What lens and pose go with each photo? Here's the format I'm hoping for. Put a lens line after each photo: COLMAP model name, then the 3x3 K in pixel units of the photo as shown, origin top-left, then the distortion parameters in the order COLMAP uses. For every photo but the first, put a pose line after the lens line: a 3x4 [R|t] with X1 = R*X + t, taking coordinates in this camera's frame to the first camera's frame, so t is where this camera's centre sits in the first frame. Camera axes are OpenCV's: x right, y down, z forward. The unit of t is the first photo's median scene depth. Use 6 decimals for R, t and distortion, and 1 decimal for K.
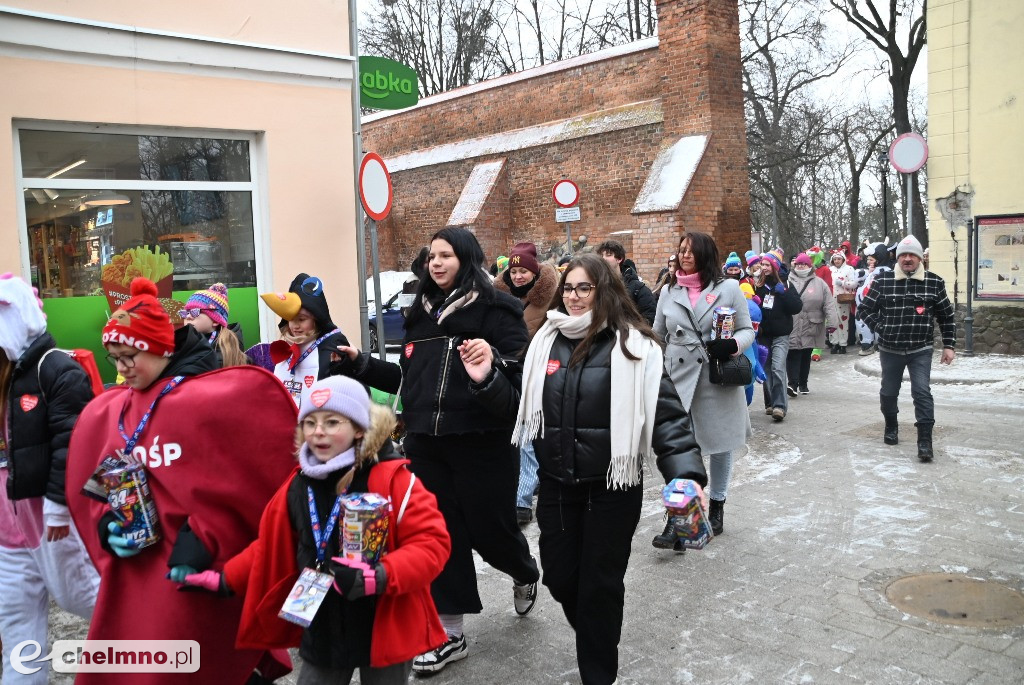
lens RADIAL K [[868.4, 0, 504.3], [0, 868.4, 346.3], [0, 0, 1]] dist [-0.156085, 0.149352]
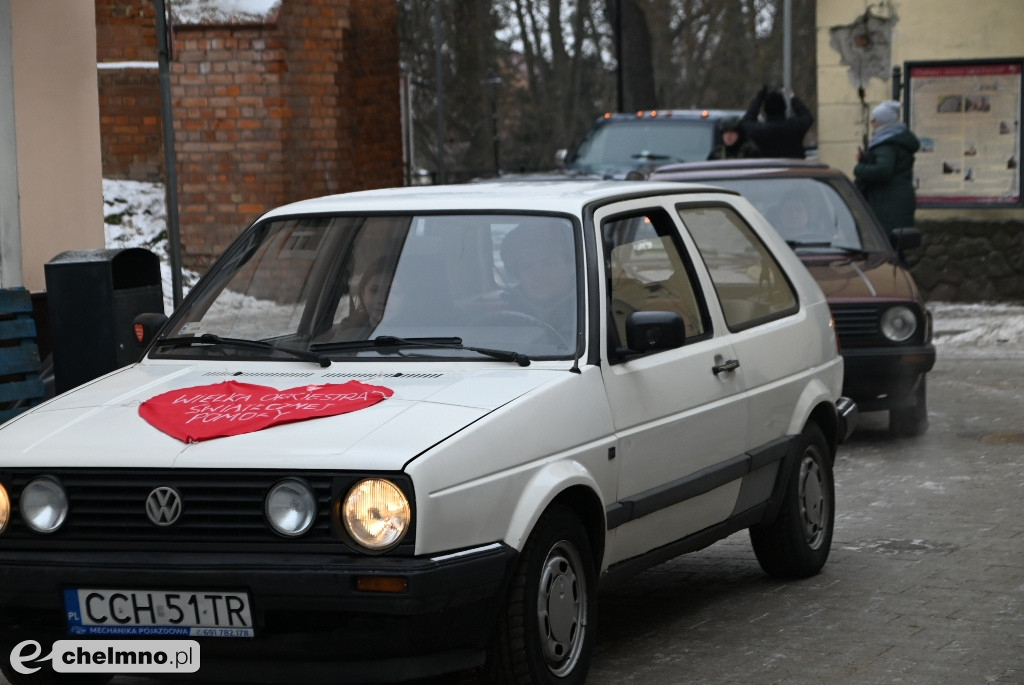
lens RADIAL K [[2963.0, 0, 536.2], [0, 2963.0, 337.9], [0, 0, 1]] dist [0.787145, 0.000000]
pose [[0.894170, -0.011453, 0.447581, -0.375920], [0.027230, 0.999213, -0.028831, 0.055261], [-0.446898, 0.037968, 0.893779, -0.464409]]
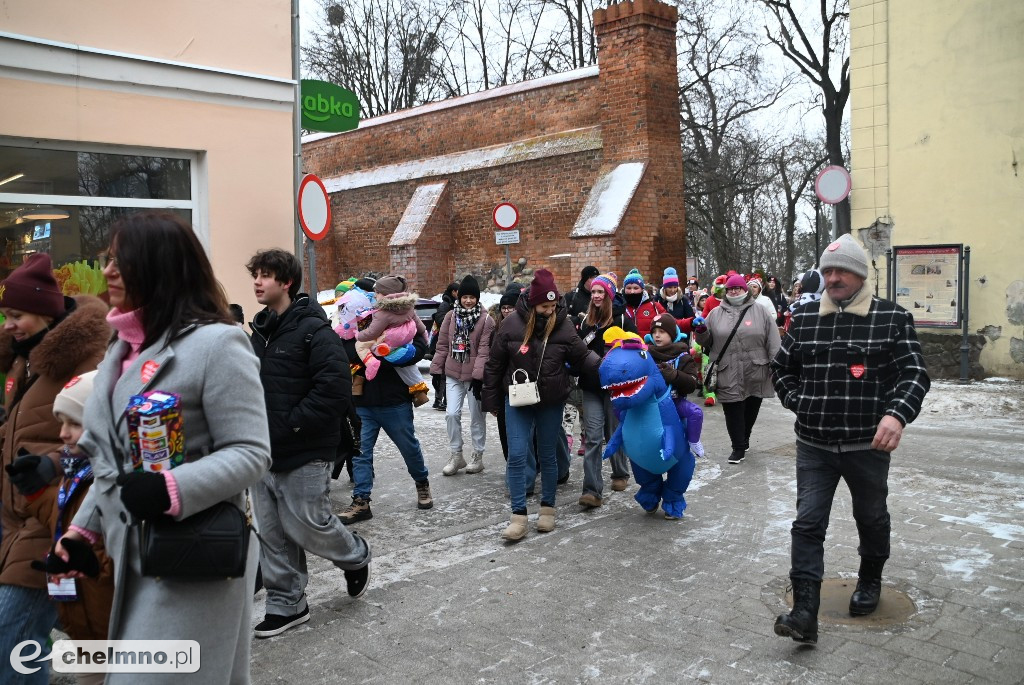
lens RADIAL K [[868.4, 0, 506.5], [0, 868.4, 345.5], [0, 0, 1]] dist [-0.156085, 0.149352]
pose [[0.997586, 0.012734, 0.068270, 0.004477], [-0.011016, 0.999614, -0.025486, 0.000925], [-0.068568, 0.024673, 0.997341, -0.012801]]
